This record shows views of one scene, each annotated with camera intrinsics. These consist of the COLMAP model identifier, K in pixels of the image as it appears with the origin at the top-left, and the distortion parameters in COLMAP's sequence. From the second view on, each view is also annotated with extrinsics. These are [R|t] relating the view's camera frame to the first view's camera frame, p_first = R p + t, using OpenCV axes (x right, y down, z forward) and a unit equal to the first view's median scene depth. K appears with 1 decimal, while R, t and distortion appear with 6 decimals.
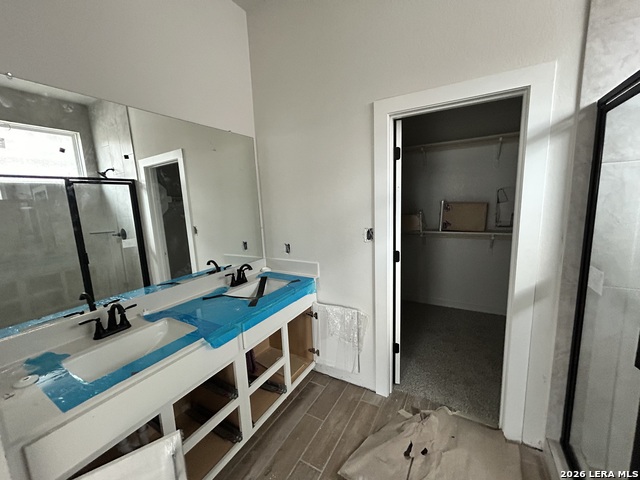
lens RADIAL K [[256.3, 0, 318.0], [0, 256.3, 238.7], [0, 0, 1]] dist [-0.001632, 0.000094]
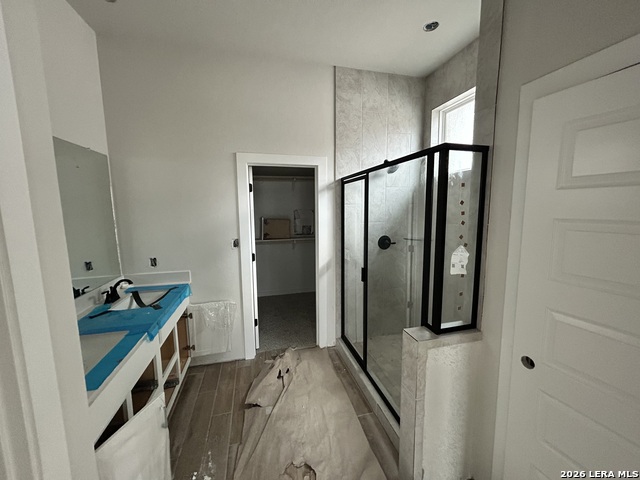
lens RADIAL K [[256.3, 0, 318.0], [0, 256.3, 238.7], [0, 0, 1]] dist [-0.001632, 0.000094]
pose [[0.718779, -0.050925, 0.693371, -0.450318], [0.084790, 0.996290, -0.014723, 0.017325], [-0.690049, 0.069373, 0.720431, -0.320348]]
